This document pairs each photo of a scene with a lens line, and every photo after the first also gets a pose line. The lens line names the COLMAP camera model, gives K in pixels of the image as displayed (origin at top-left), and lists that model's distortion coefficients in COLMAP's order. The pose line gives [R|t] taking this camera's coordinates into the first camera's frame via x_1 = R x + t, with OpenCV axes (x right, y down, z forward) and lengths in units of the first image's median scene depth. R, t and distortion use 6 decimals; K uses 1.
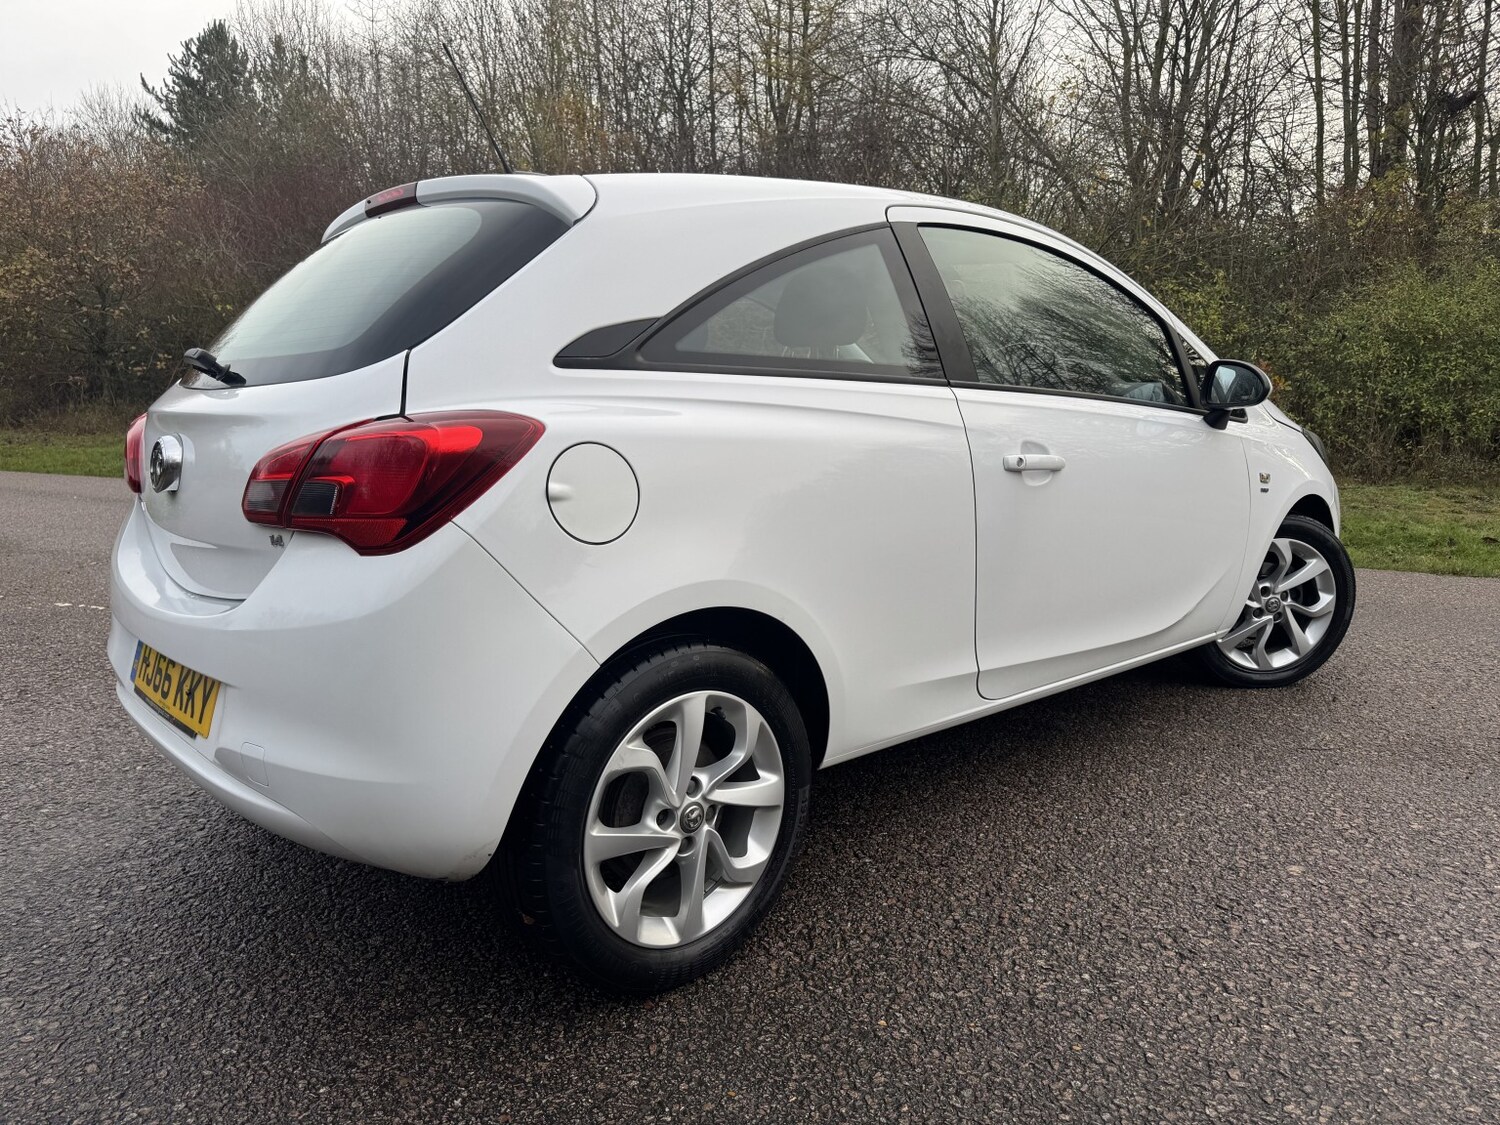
lens RADIAL K [[1068.1, 0, 753.6], [0, 1068.1, 560.8], [0, 0, 1]] dist [0.004466, -0.005176]
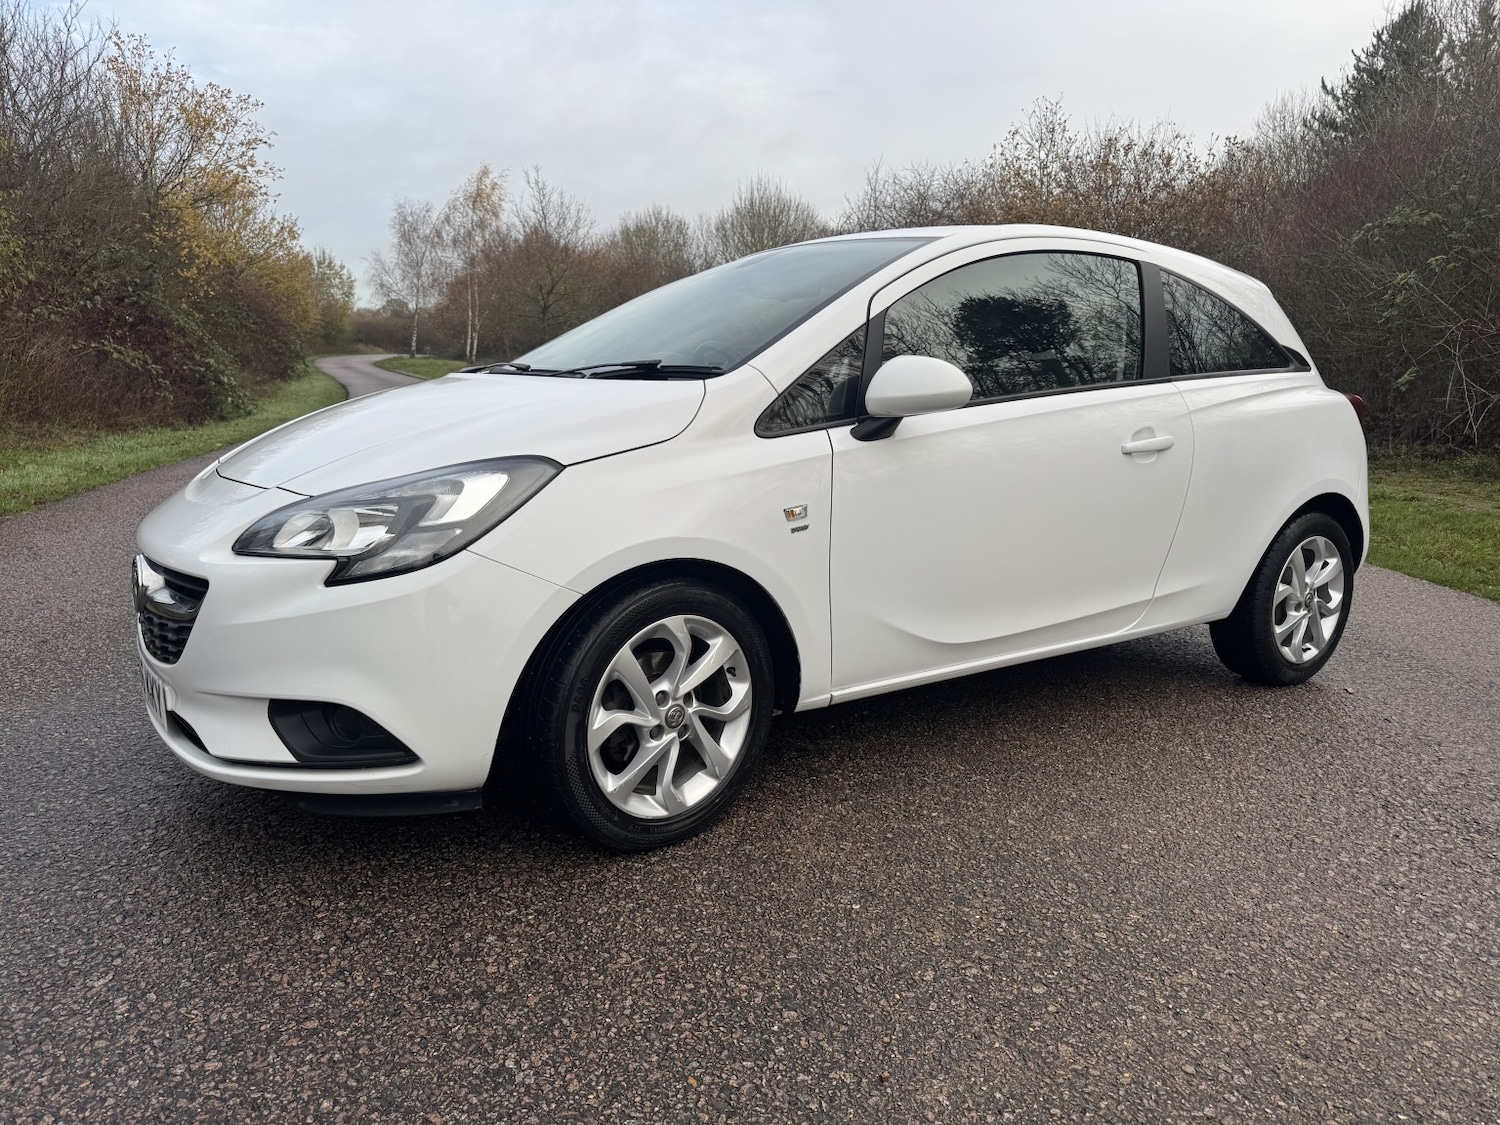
lens RADIAL K [[1061.8, 0, 751.2], [0, 1061.8, 565.7], [0, 0, 1]] dist [0.019961, -0.026499]
pose [[0.545585, 0.177093, -0.819131, 0.723017], [-0.175062, 0.979938, 0.095258, -0.167243], [0.819567, 0.091427, 0.565642, 0.954422]]
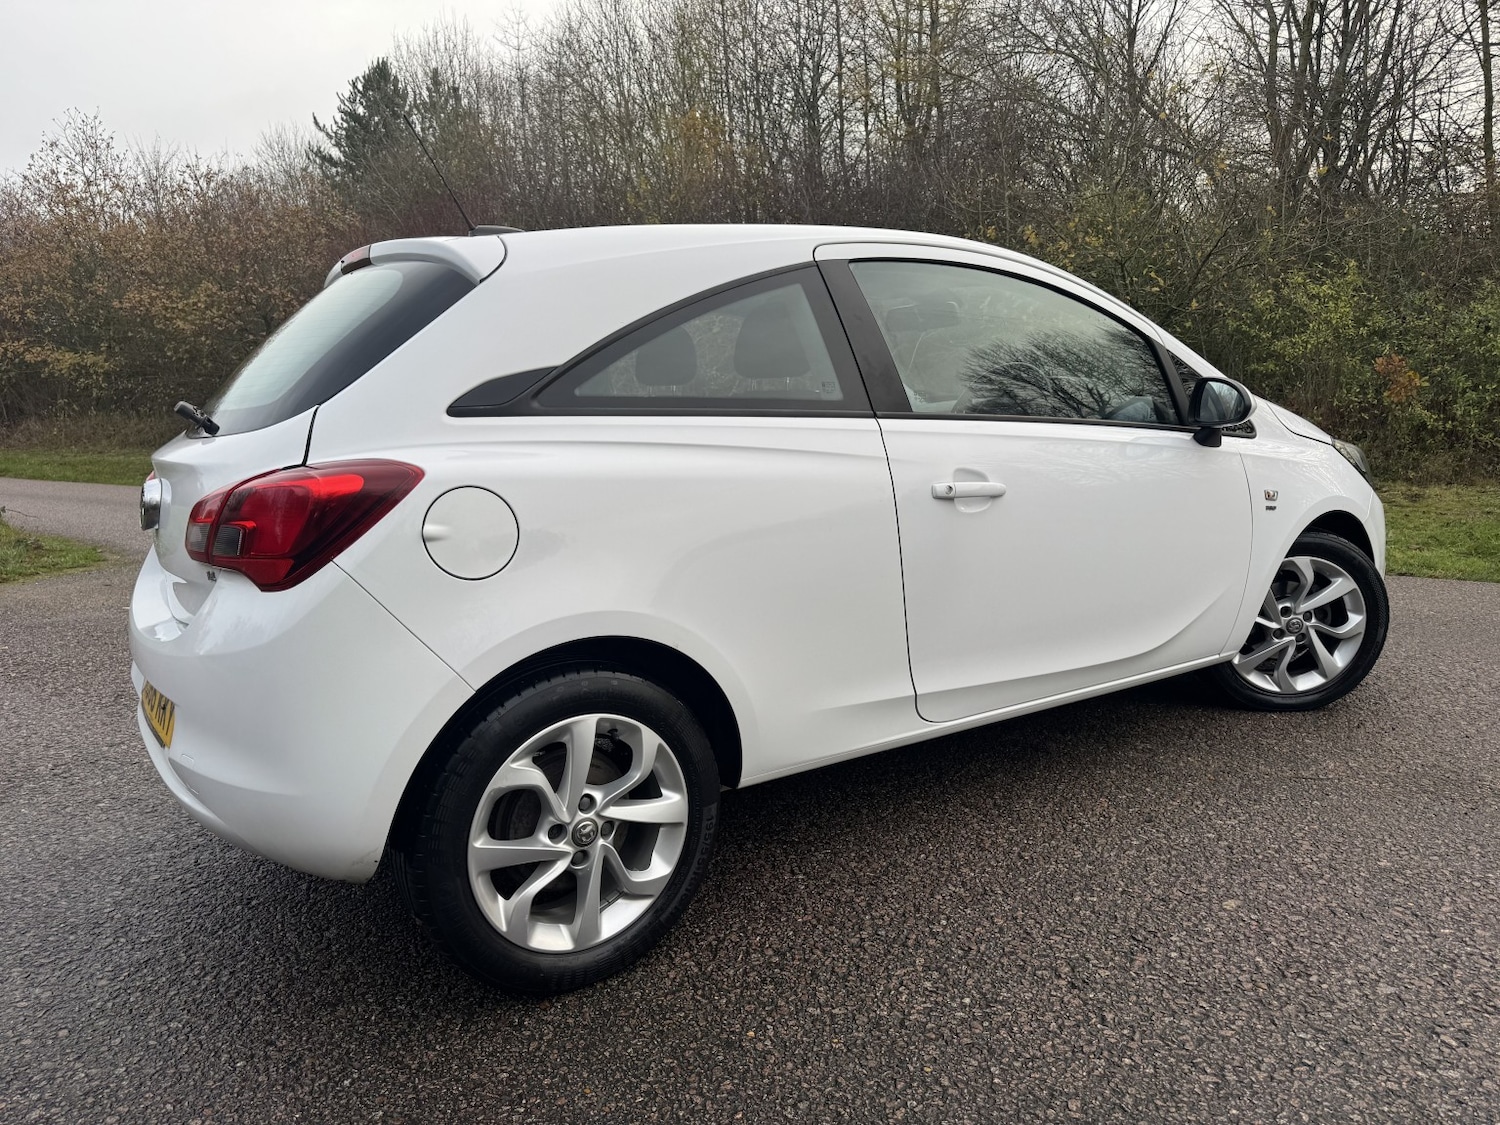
lens RADIAL K [[1069.9, 0, 750.0], [0, 1069.9, 562.5], [0, 0, 1]] dist [0.003003, -0.003469]
pose [[0.990201, -0.002580, -0.139624, 0.222098], [0.002275, 0.999995, -0.002349, -0.023521], [0.139629, 0.002009, 0.990202, -0.034801]]
